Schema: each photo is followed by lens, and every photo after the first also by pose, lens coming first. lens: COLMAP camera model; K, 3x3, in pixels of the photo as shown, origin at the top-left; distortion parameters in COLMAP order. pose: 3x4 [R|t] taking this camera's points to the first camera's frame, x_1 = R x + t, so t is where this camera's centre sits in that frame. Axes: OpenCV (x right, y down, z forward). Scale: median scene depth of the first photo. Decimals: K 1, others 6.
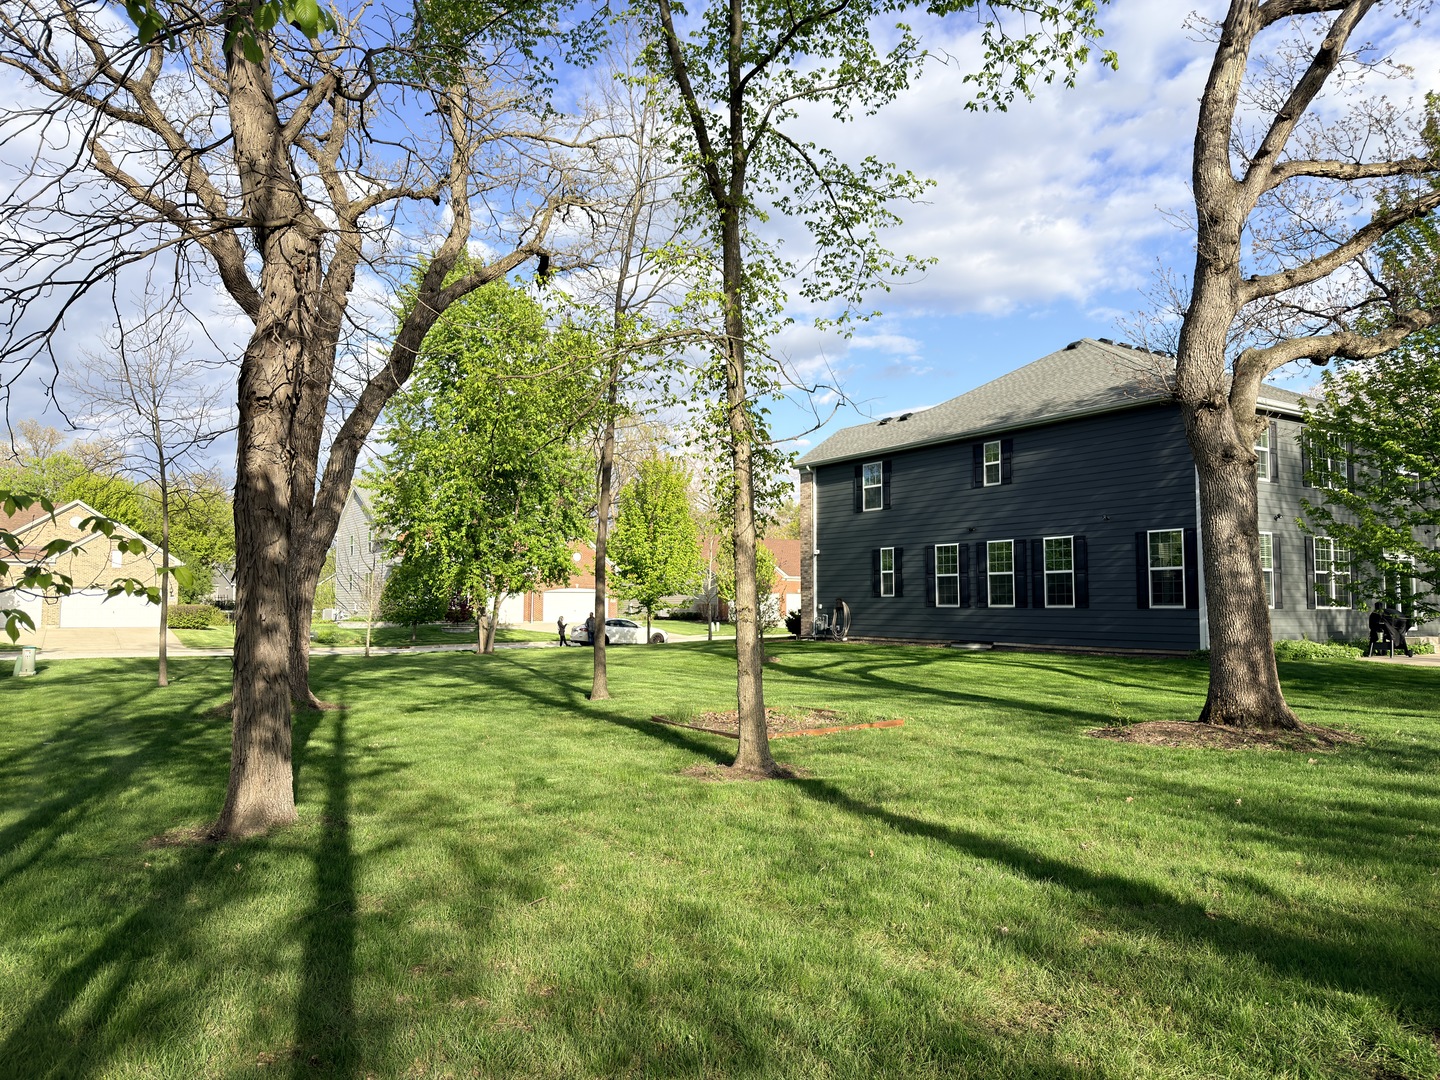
lens RADIAL K [[983.9, 0, 720.0], [0, 983.9, 540.0], [0, 0, 1]] dist [0.077222, -0.073766]
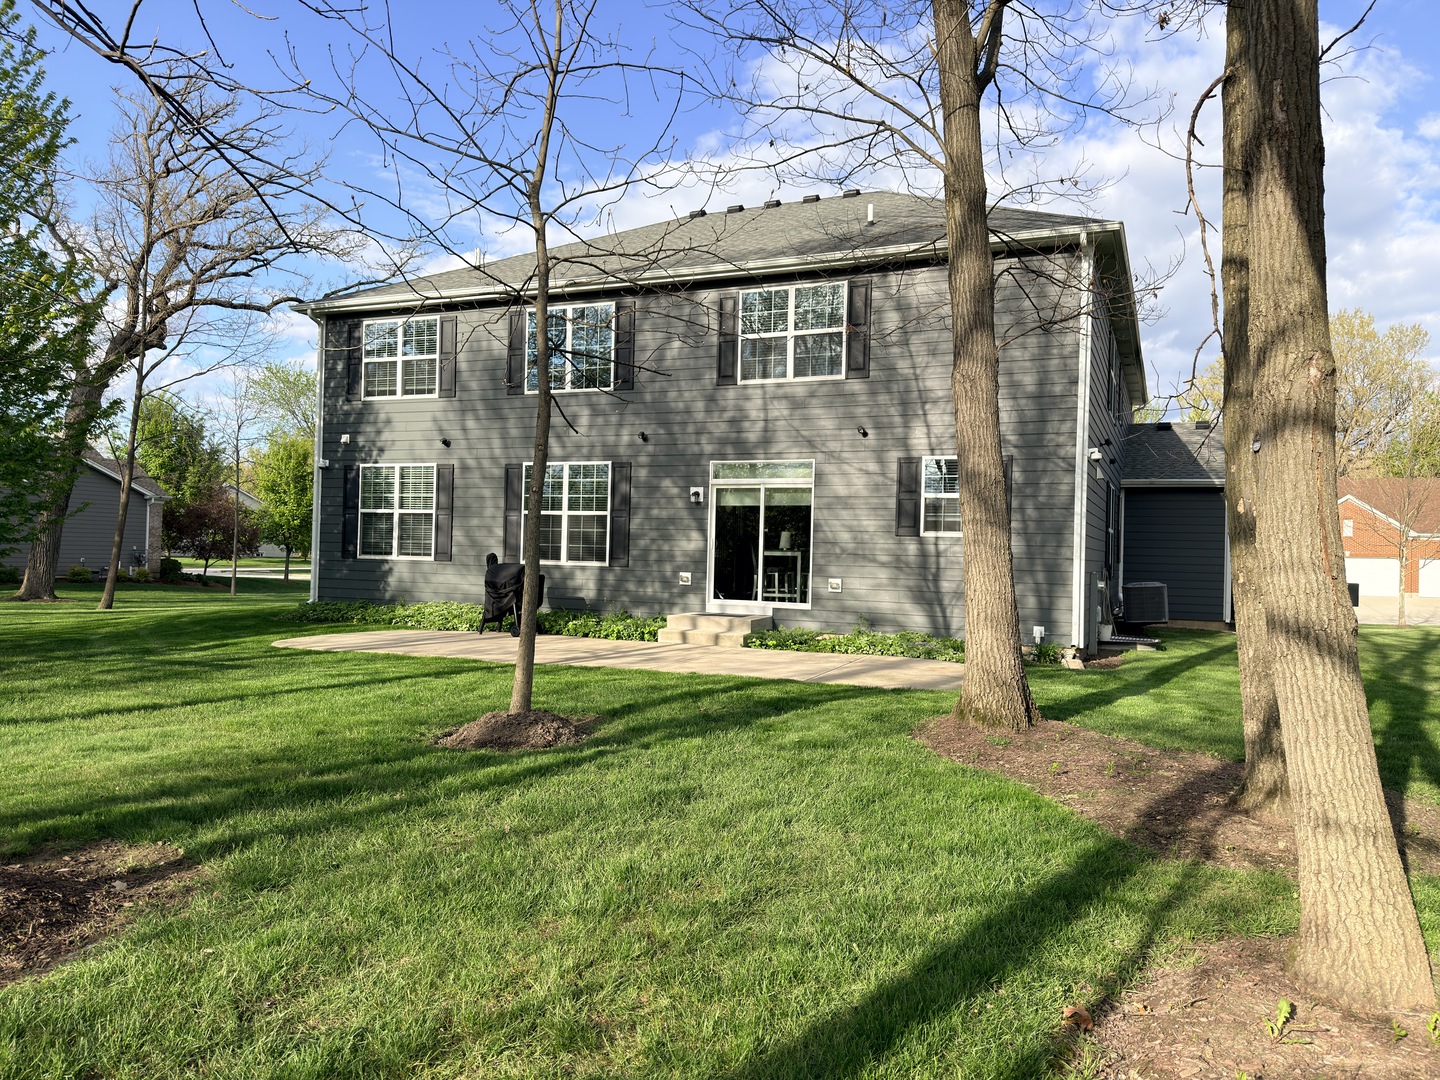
lens RADIAL K [[1007.0, 0, 720.0], [0, 1007.0, 540.0], [0, 0, 1]] dist [0.092989, -0.138292]
pose [[0.536767, 0.006622, -0.843705, 1.172701], [0.023005, 0.999483, 0.022480, 0.036172], [0.843417, -0.031476, 0.536337, 0.658943]]
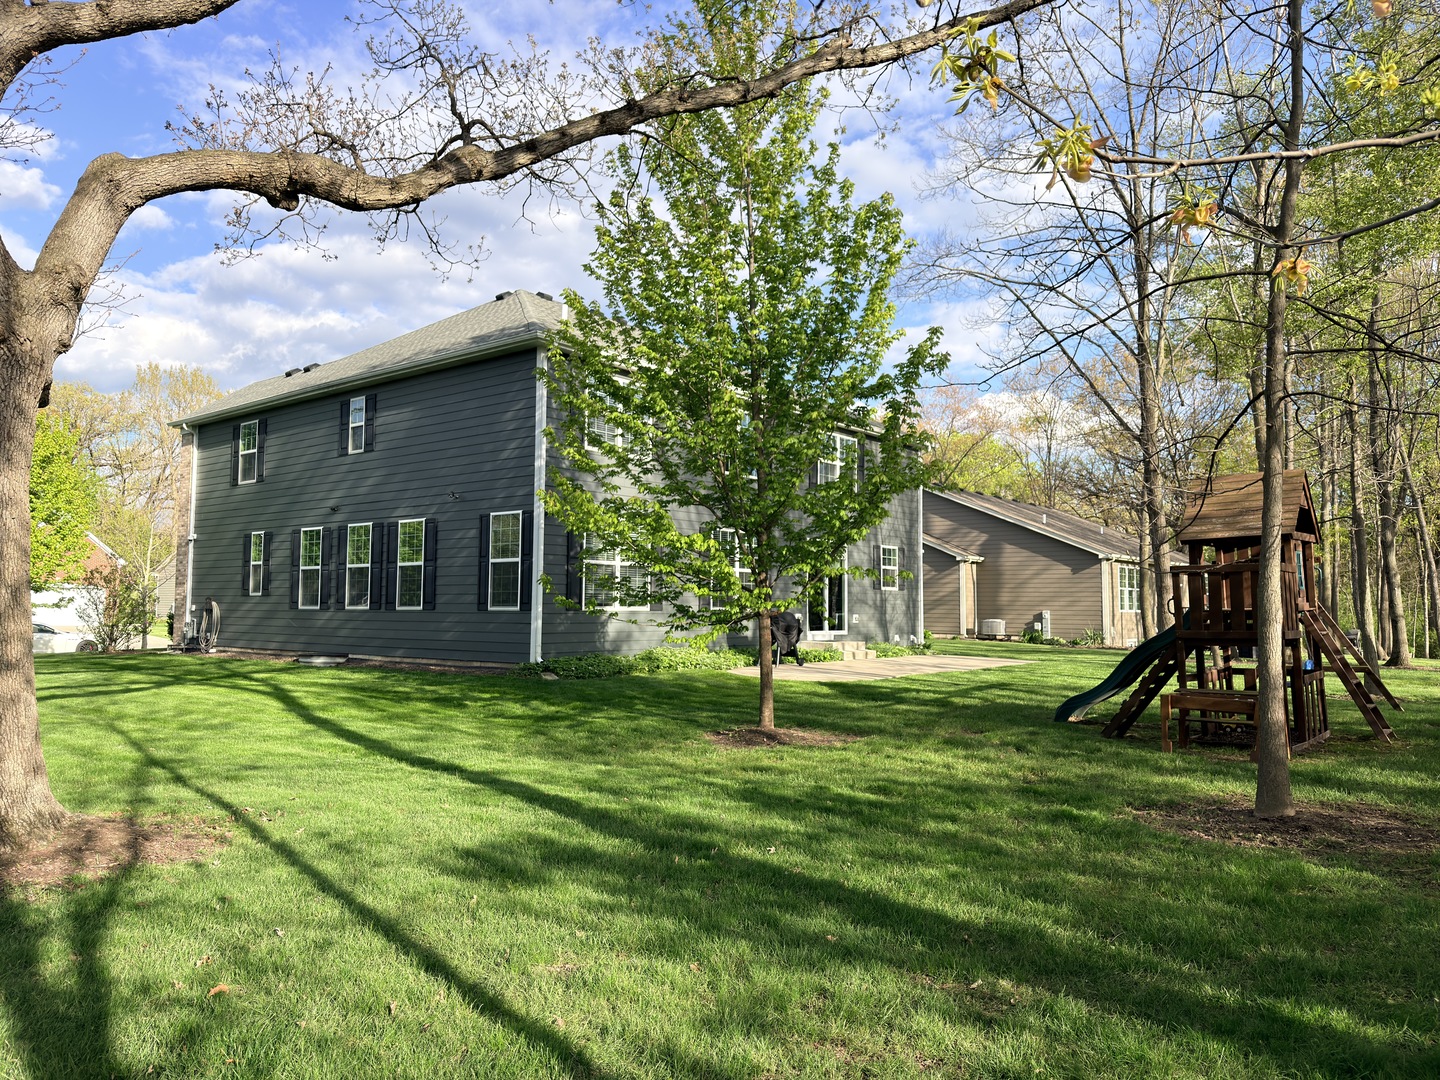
lens RADIAL K [[983.9, 0, 720.0], [0, 983.9, 540.0], [0, 0, 1]] dist [0.077222, -0.073766]
pose [[0.948829, 0.027613, 0.314580, 0.297834], [-0.027245, 0.999613, -0.005567, 0.009986], [-0.314612, -0.003288, 0.949215, 0.164120]]
